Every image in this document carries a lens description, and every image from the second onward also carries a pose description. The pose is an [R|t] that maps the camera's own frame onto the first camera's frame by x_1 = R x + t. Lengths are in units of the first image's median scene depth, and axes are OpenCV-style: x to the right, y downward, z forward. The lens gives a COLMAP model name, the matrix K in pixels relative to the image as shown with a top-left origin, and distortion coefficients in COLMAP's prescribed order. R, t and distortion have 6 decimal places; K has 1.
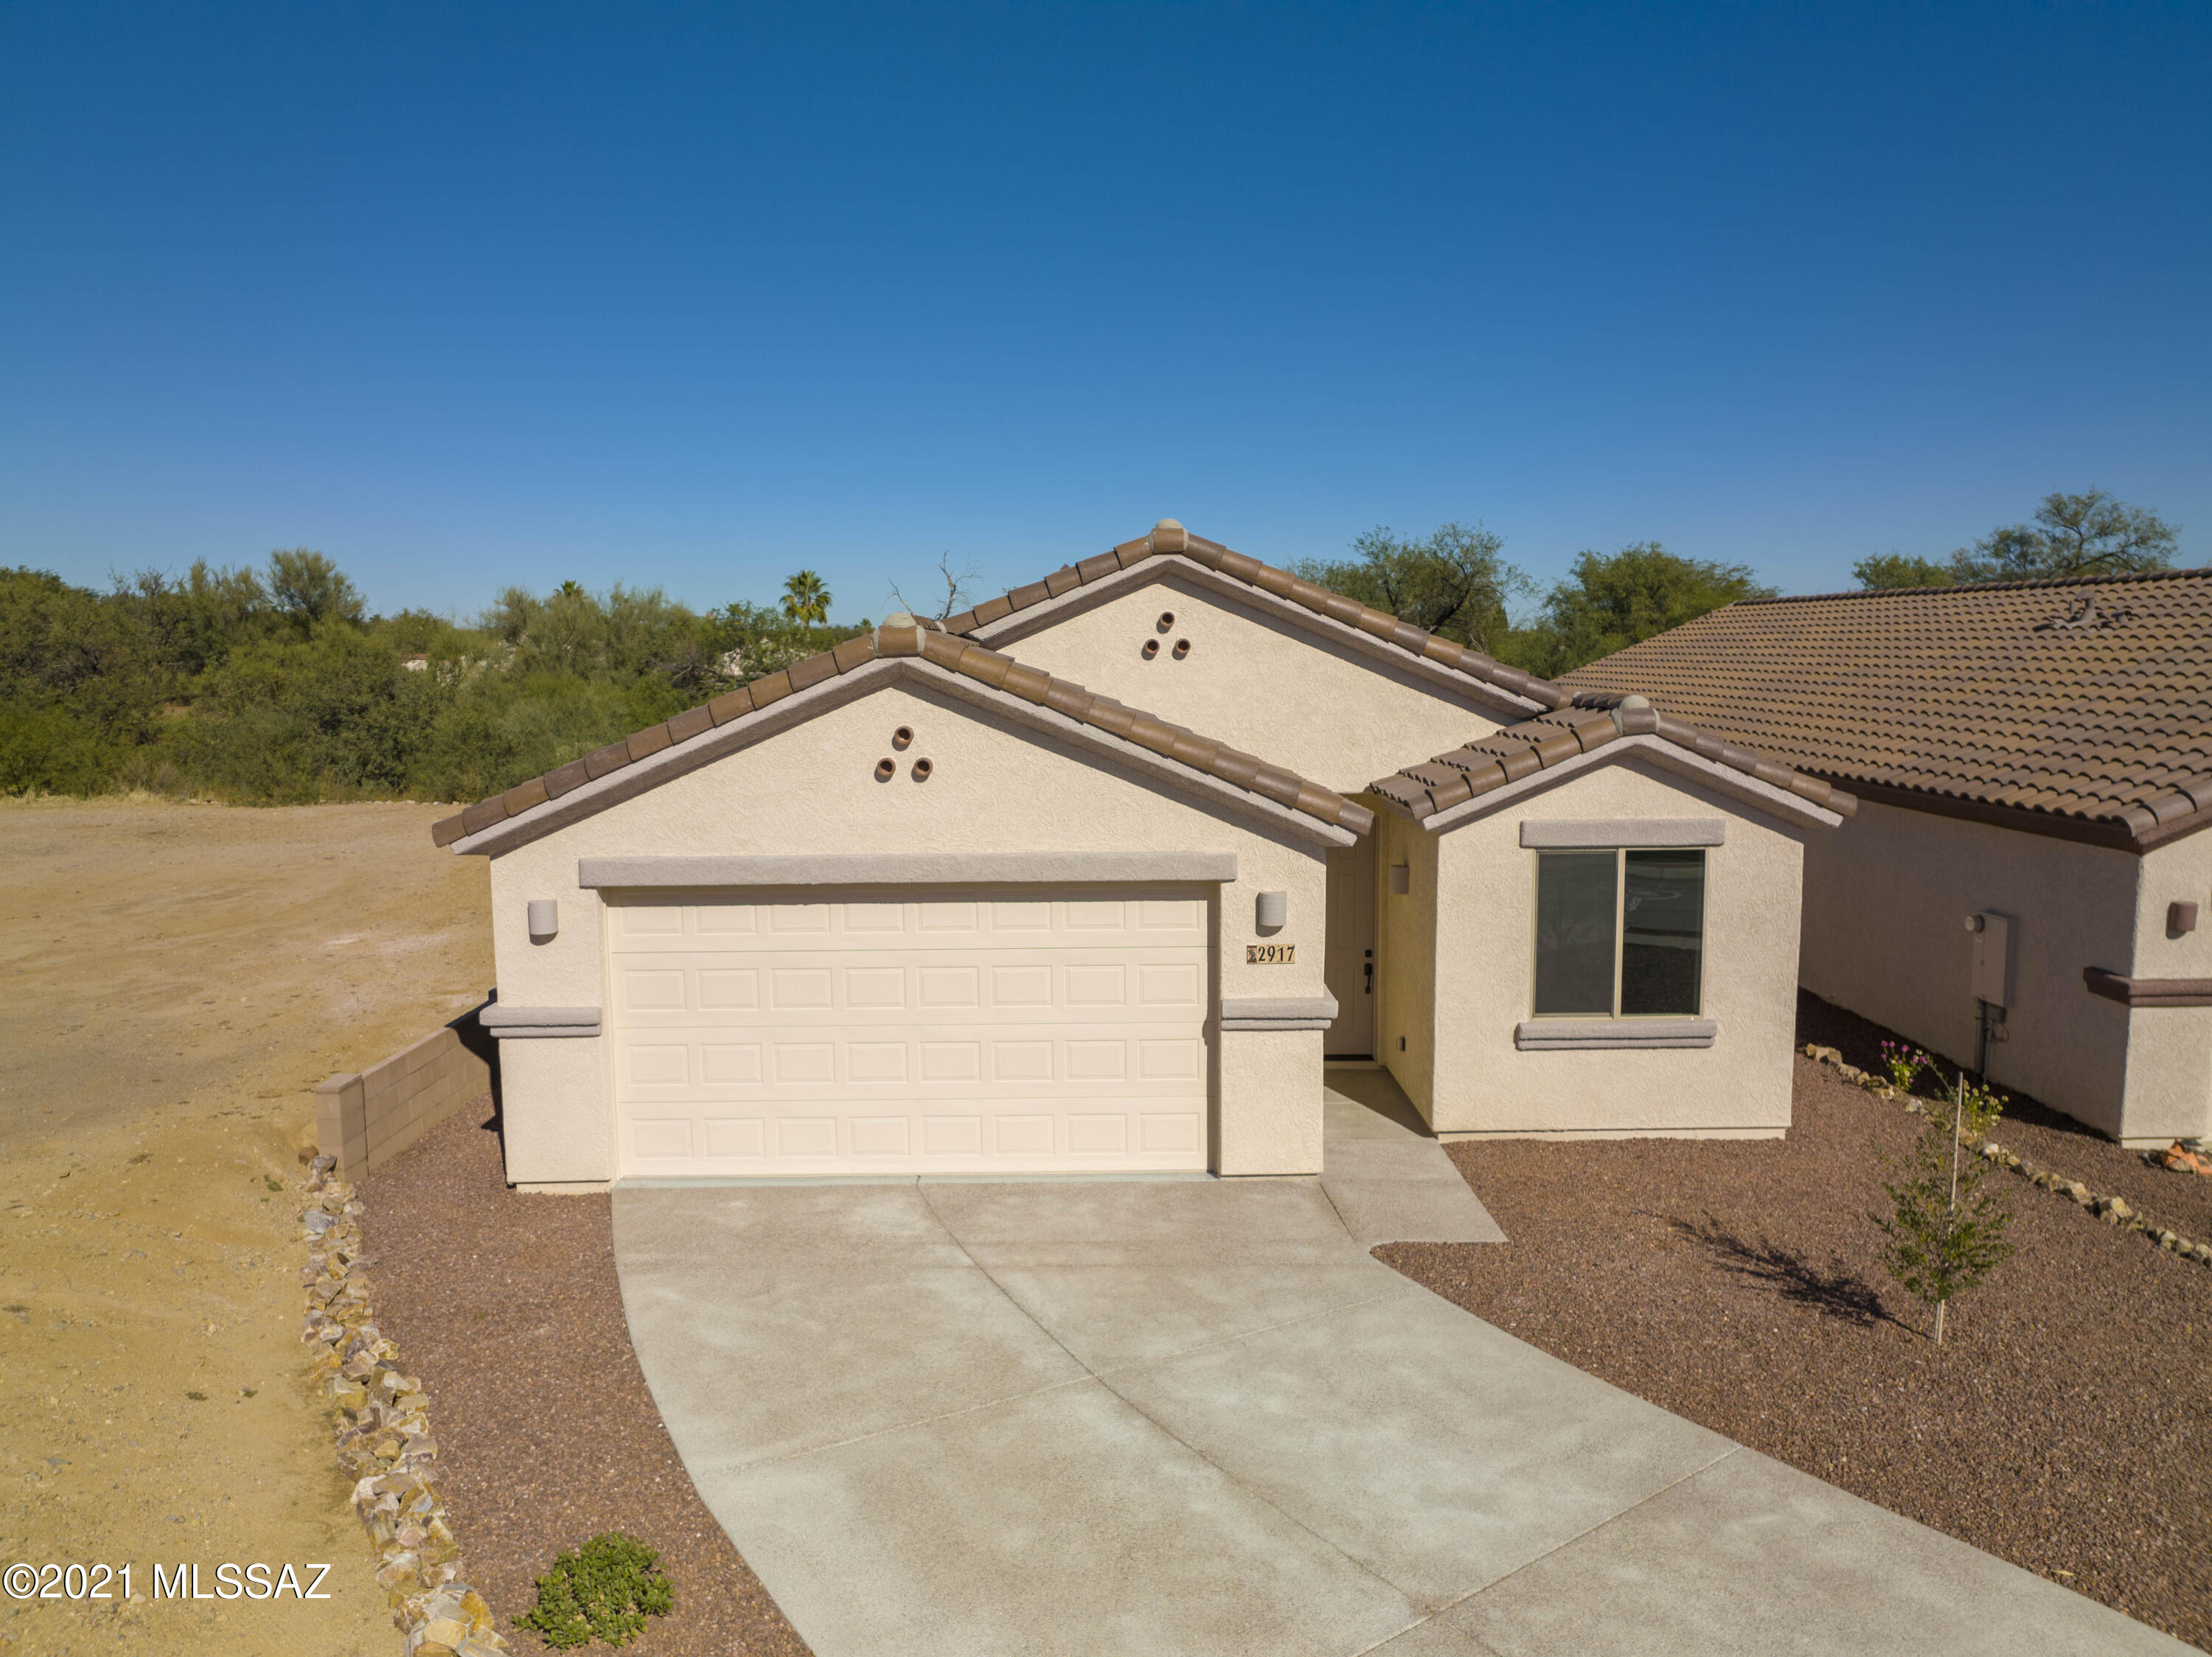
lens RADIAL K [[1554.2, 0, 1107.0], [0, 1554.2, 831.3], [0, 0, 1]] dist [-0.034395, 0.006702]
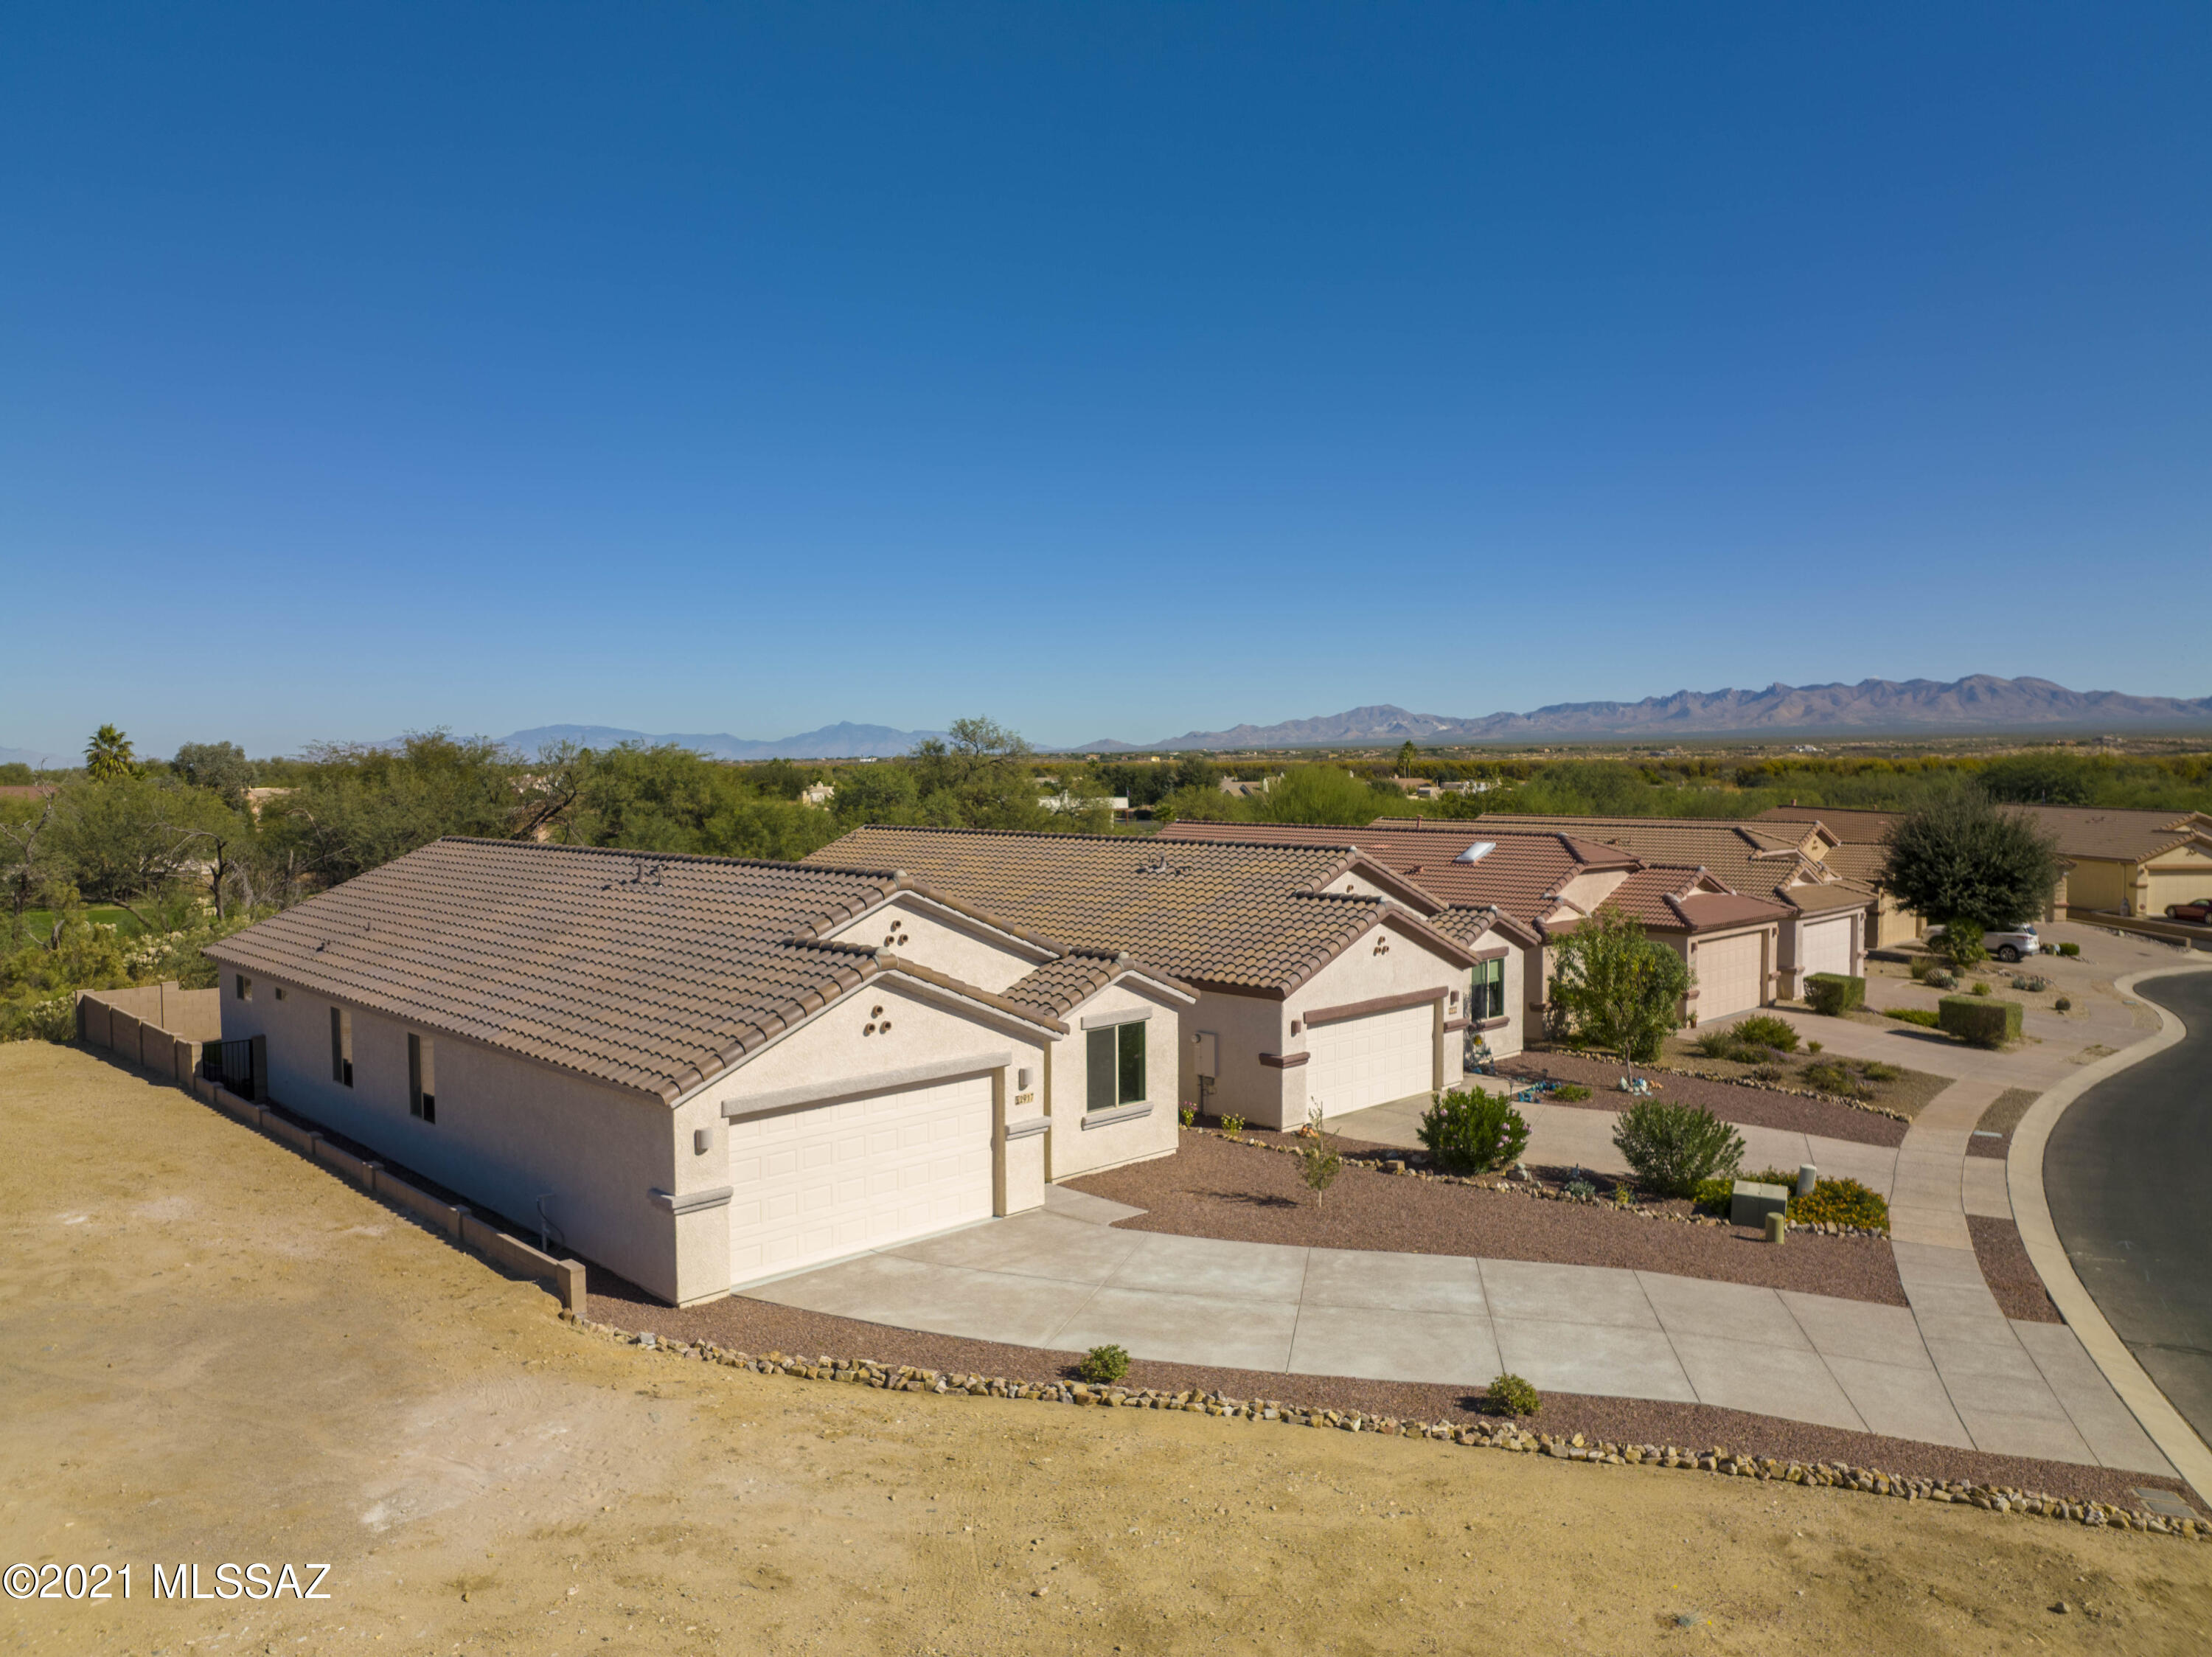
lens RADIAL K [[1554.2, 0, 1098.2], [0, 1554.2, 830.0], [0, 0, 1]] dist [-0.034395, 0.006702]
pose [[0.733937, -0.028655, 0.678613, -1.090154], [0.083779, 0.995299, -0.048582, -0.149349], [-0.674031, 0.092509, 0.732888, -0.533082]]
